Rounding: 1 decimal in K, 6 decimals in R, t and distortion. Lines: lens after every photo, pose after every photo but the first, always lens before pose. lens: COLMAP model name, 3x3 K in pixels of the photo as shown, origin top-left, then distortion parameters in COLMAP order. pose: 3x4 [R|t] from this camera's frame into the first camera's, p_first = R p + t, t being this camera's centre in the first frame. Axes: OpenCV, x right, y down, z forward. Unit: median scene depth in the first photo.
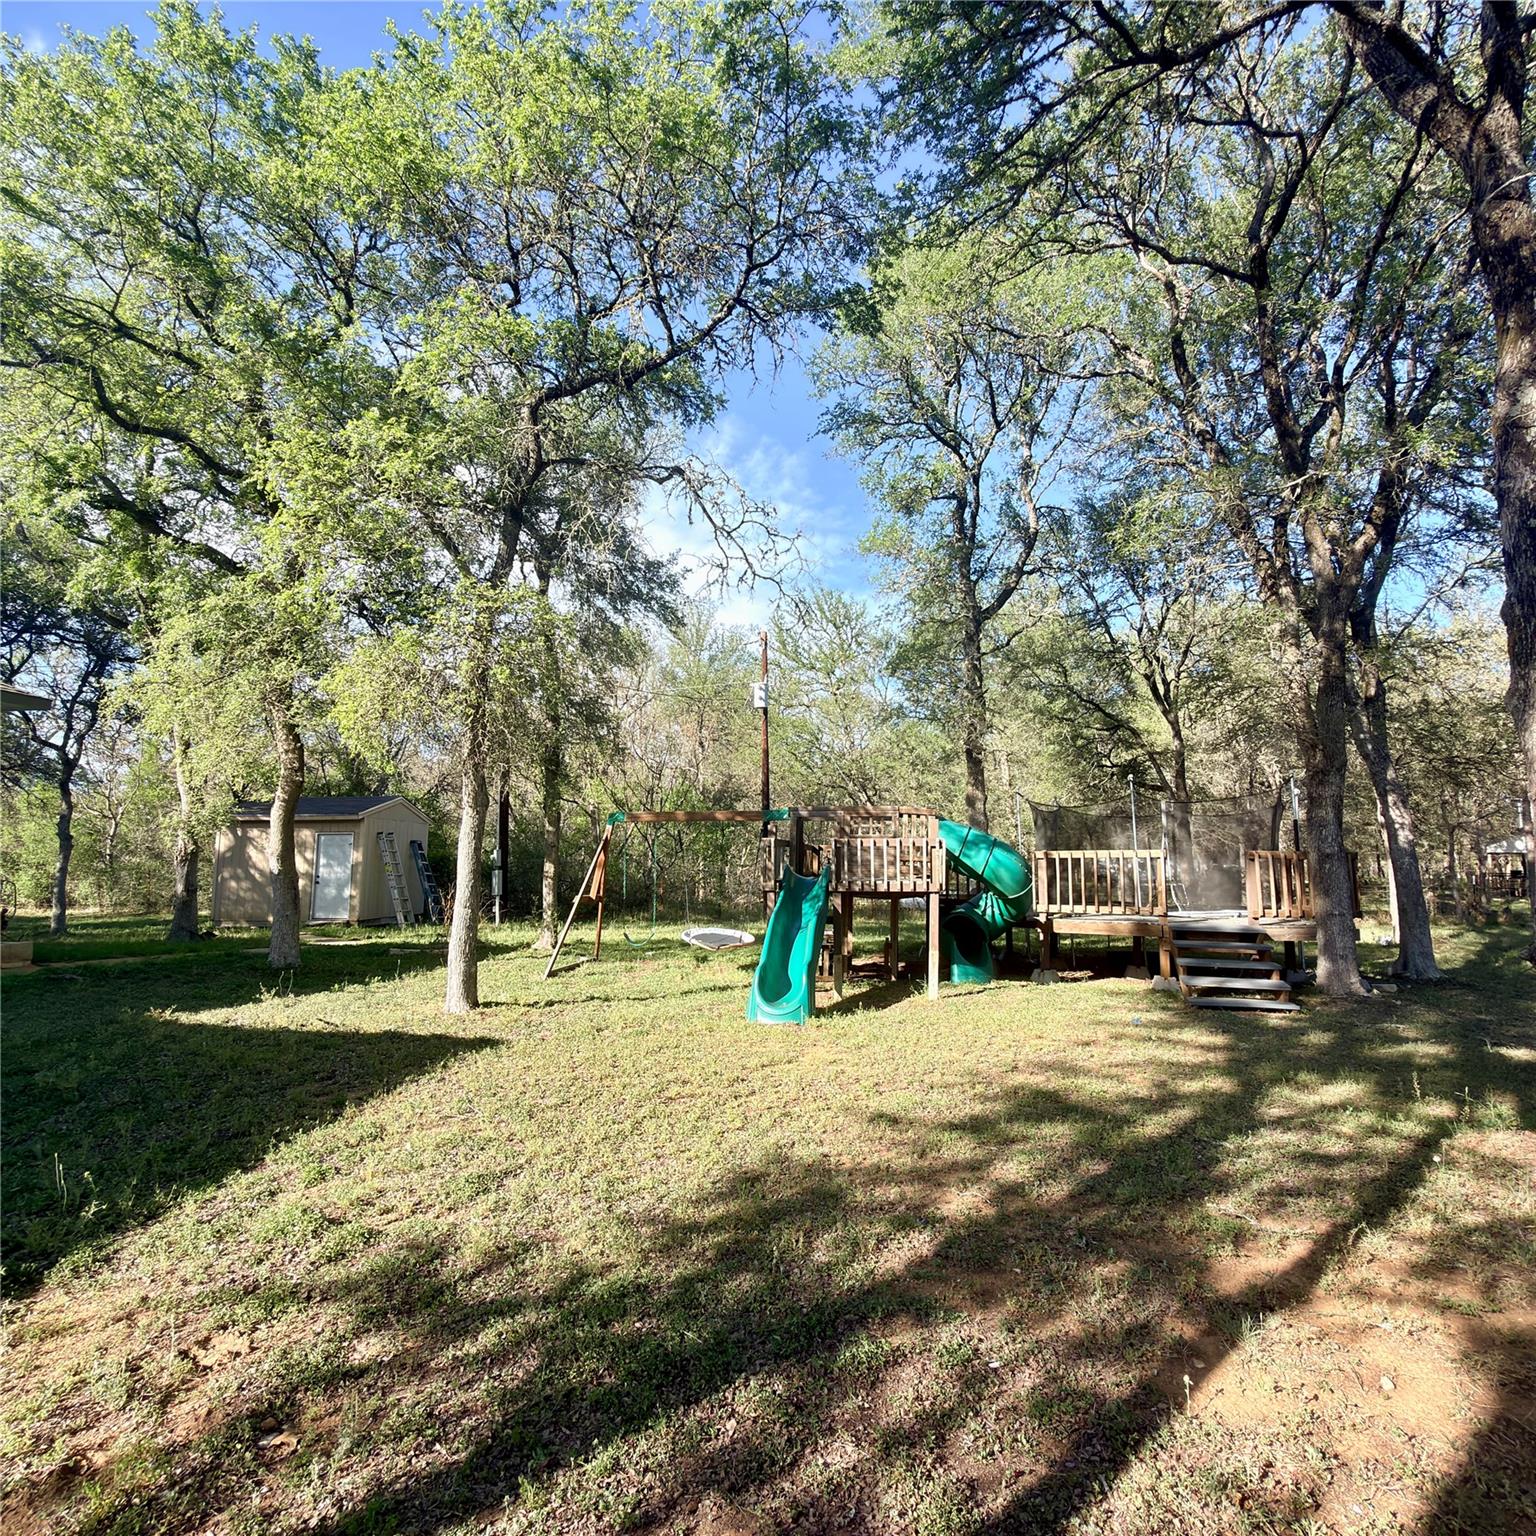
lens RADIAL K [[834.6, 0, 765.3], [0, 834.6, 758.3], [0, 0, 1]] dist [0.008107, 0.001002]
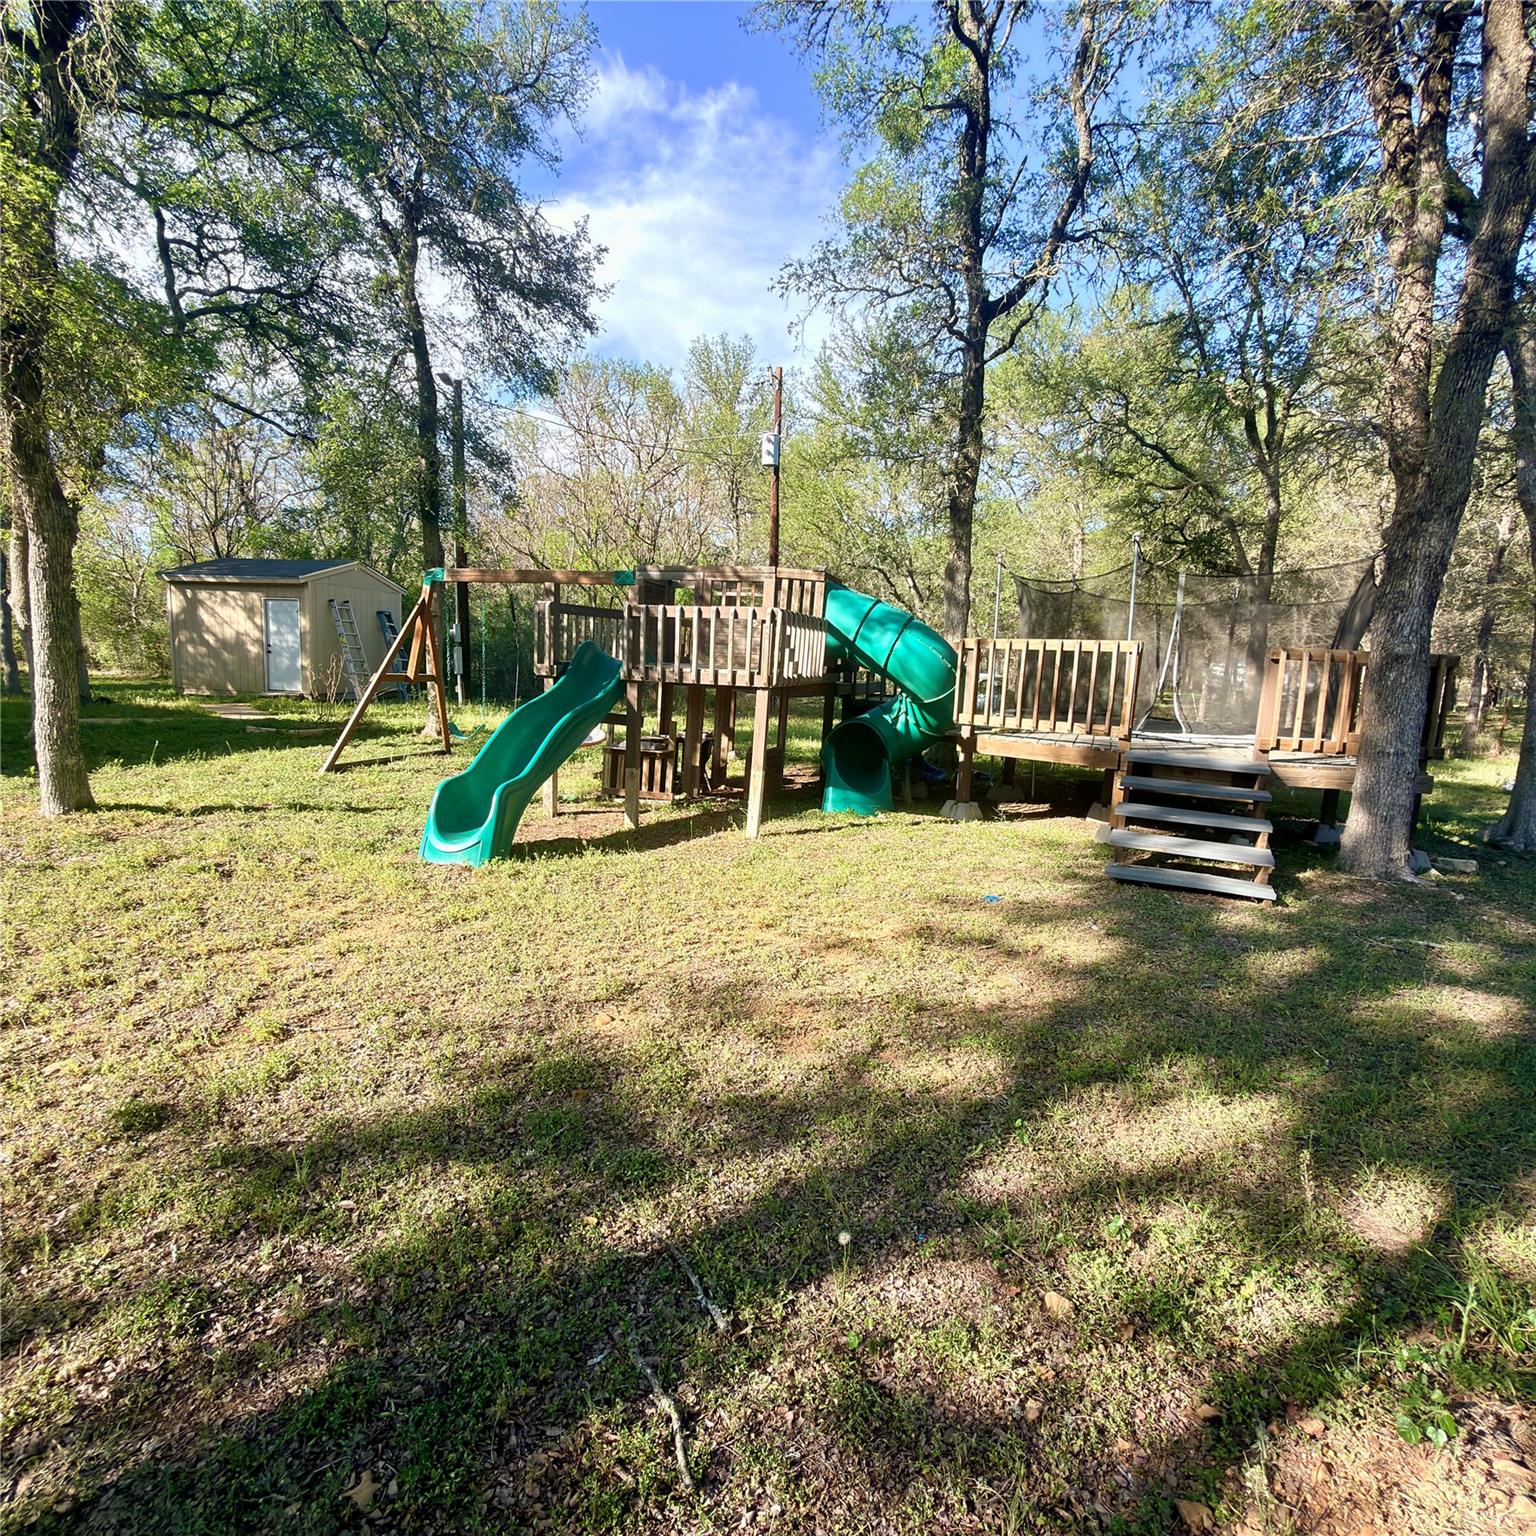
lens RADIAL K [[834.6, 0, 765.3], [0, 834.6, 758.3], [0, 0, 1]] dist [0.008107, 0.001002]
pose [[0.990218, 0.057689, -0.127047, 0.245461], [-0.024991, 0.969130, 0.245279, 0.040398], [0.137275, -0.239704, 0.961092, 0.275411]]
